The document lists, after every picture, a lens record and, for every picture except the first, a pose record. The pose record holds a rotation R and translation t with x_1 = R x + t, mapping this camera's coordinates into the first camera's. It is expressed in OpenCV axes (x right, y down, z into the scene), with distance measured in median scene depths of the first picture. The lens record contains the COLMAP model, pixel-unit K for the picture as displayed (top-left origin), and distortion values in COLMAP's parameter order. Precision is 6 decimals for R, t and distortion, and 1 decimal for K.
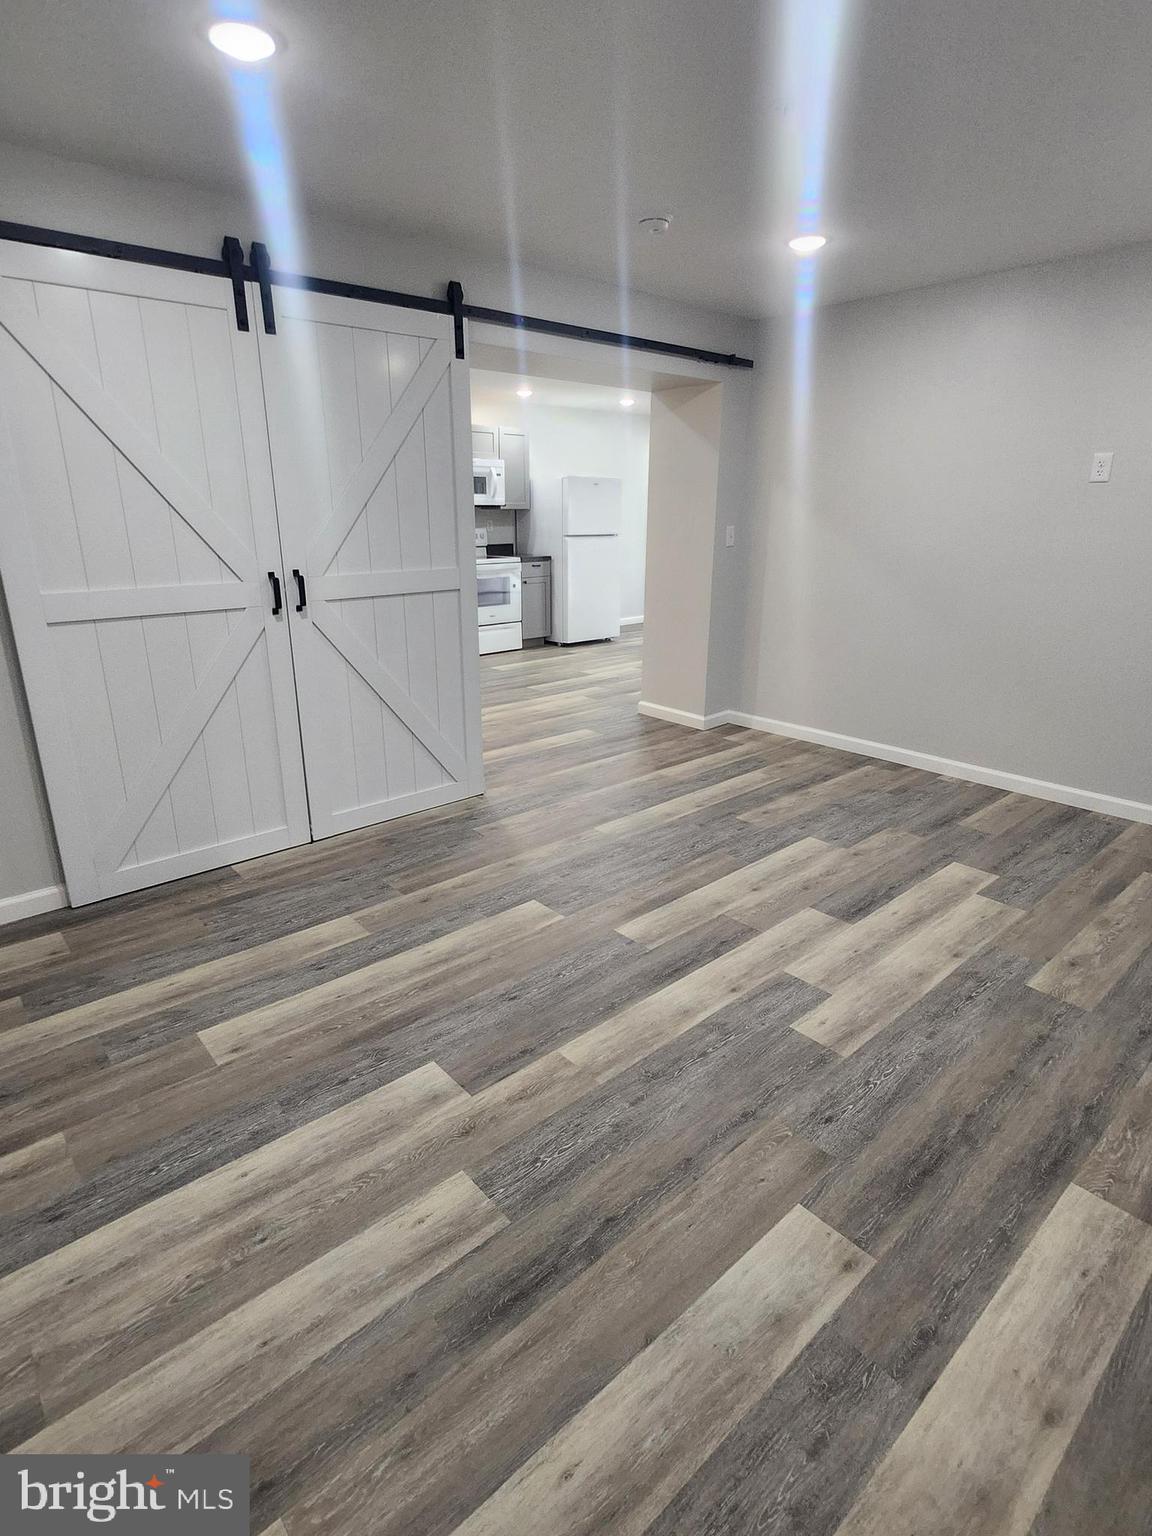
lens RADIAL K [[795.4, 0, 581.6], [0, 795.4, 762.2], [0, 0, 1]] dist [0.001684, 0.000368]
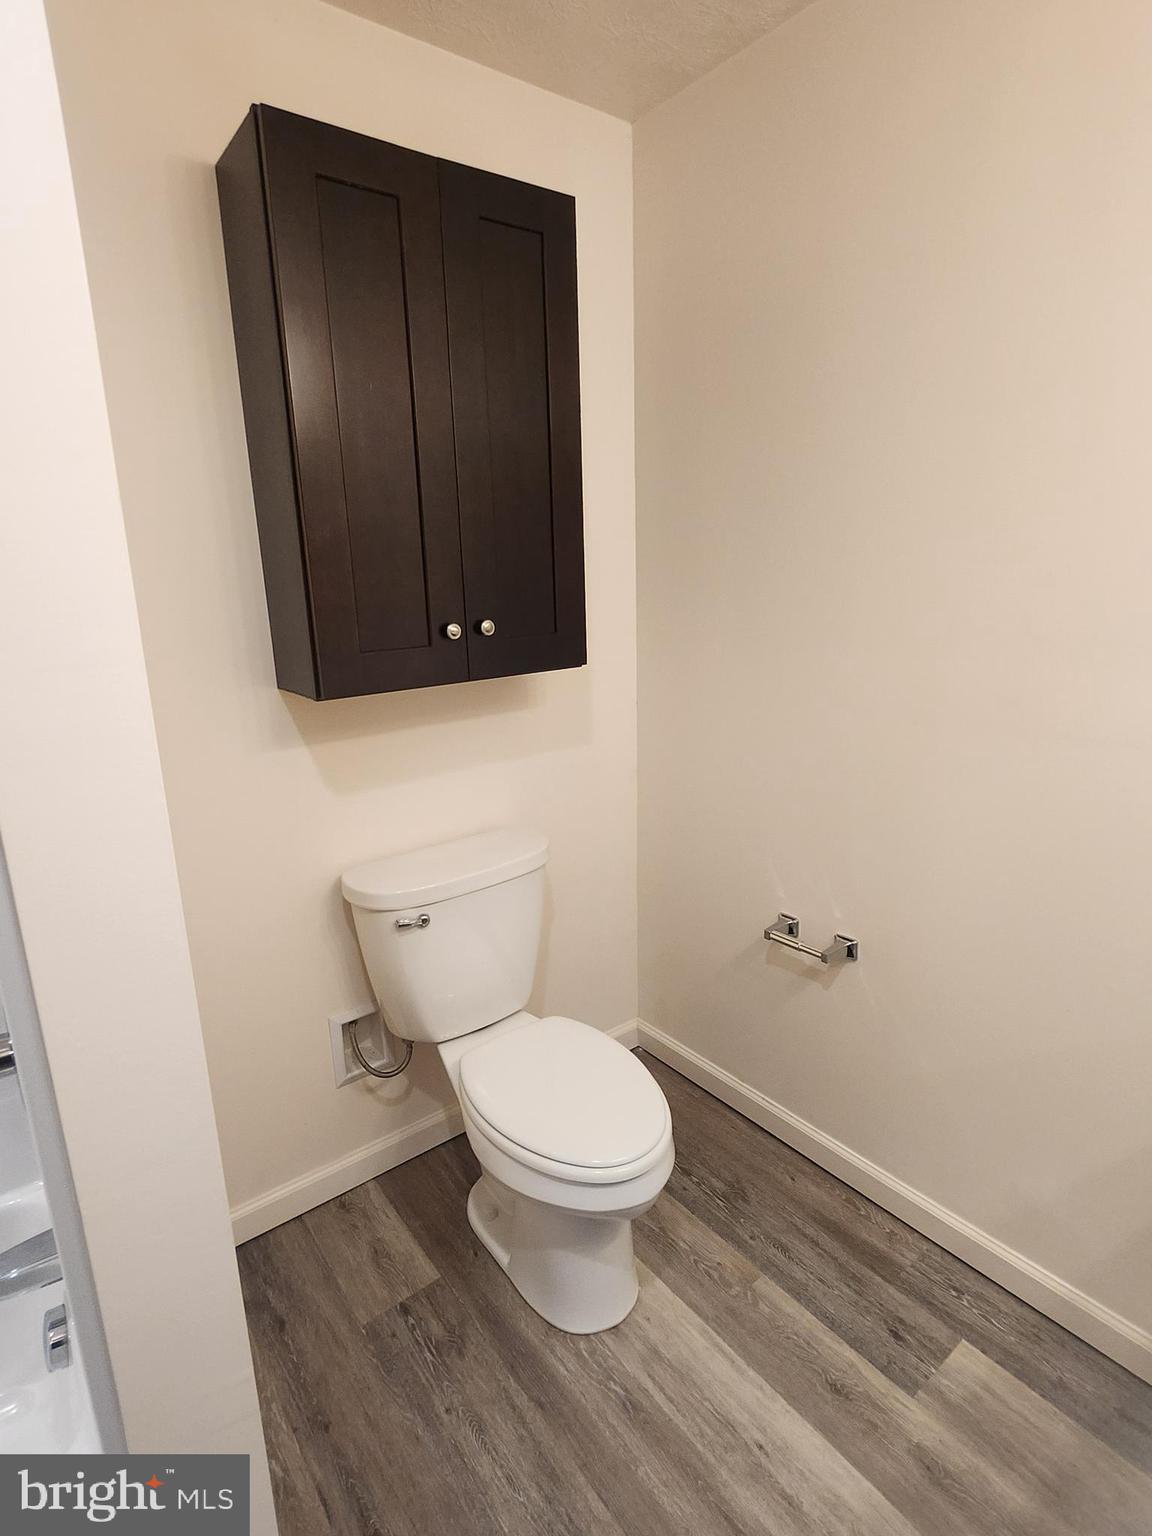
lens RADIAL K [[795.4, 0, 571.9], [0, 795.4, 776.2], [0, 0, 1]] dist [0.001684, 0.000368]
pose [[-0.065017, 0.230685, -0.970854, 0.584328], [-0.321147, 0.916314, 0.239232, -0.267304], [0.944795, 0.327341, 0.014508, 0.824404]]
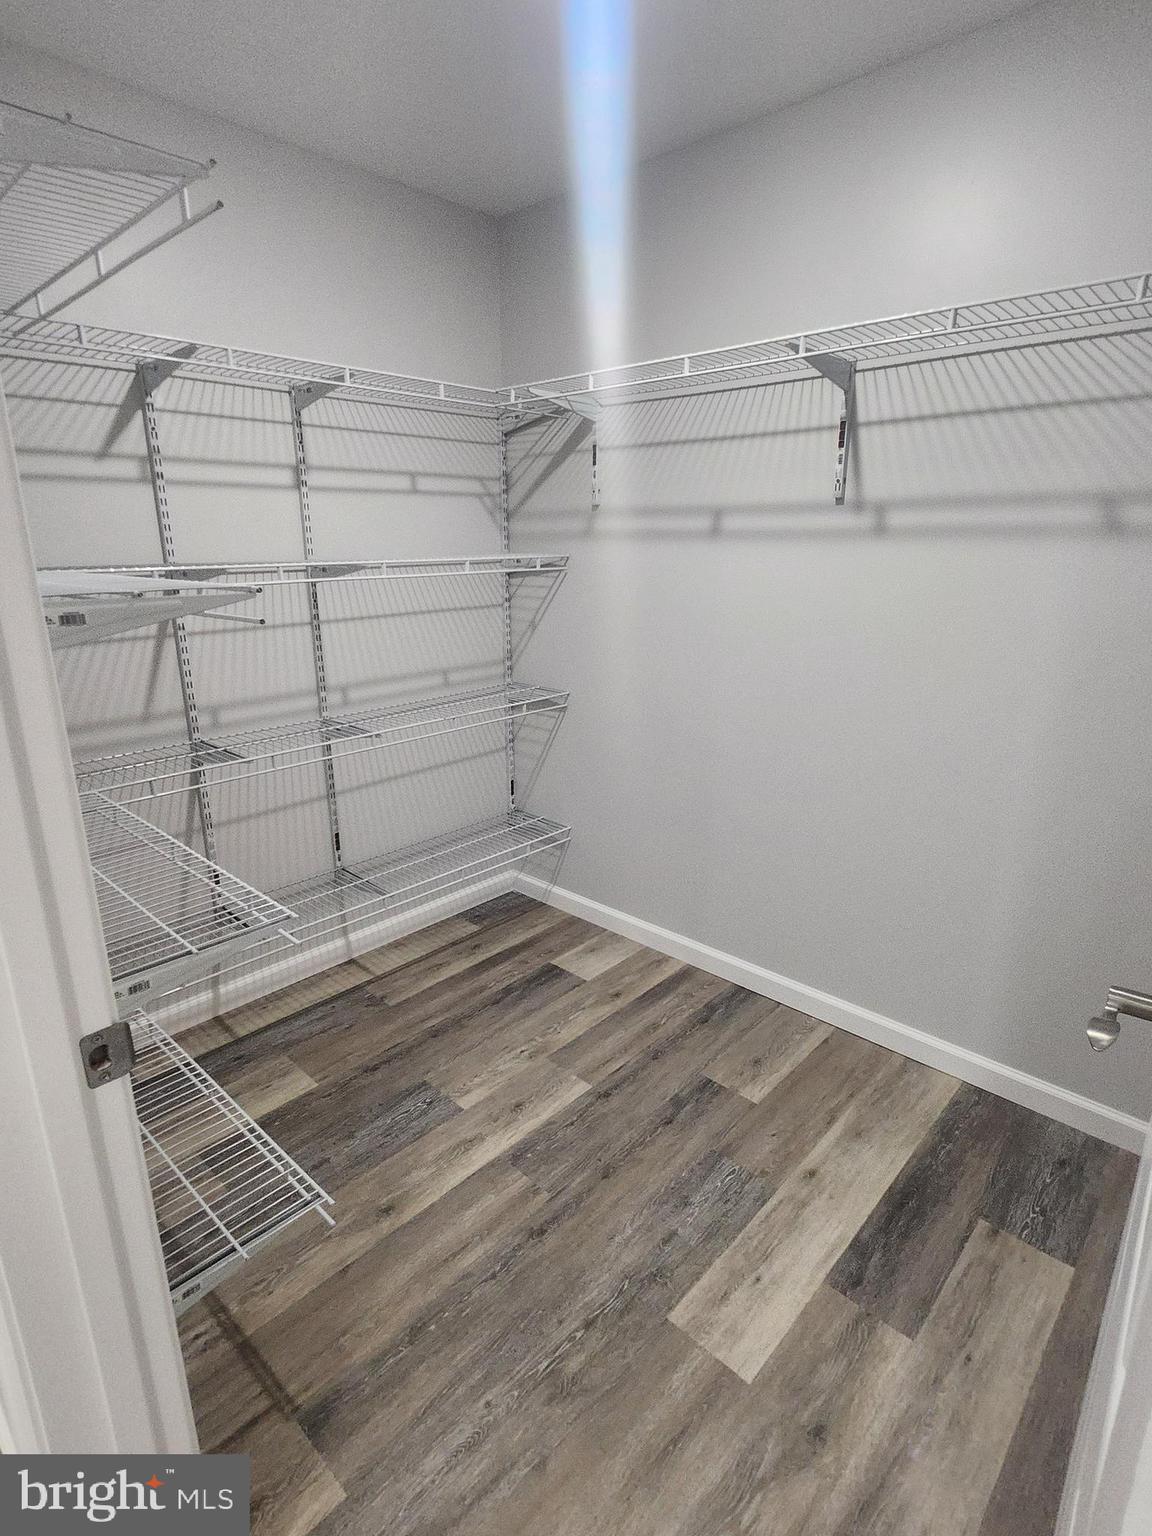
lens RADIAL K [[795.4, 0, 570.9], [0, 795.4, 763.6], [0, 0, 1]] dist [0.001684, 0.000368]
pose [[-0.994231, 0.030809, -0.102738, 0.216093], [-0.033540, 0.820517, 0.570637, -0.401706], [0.101879, 0.570791, -0.814751, 1.237977]]
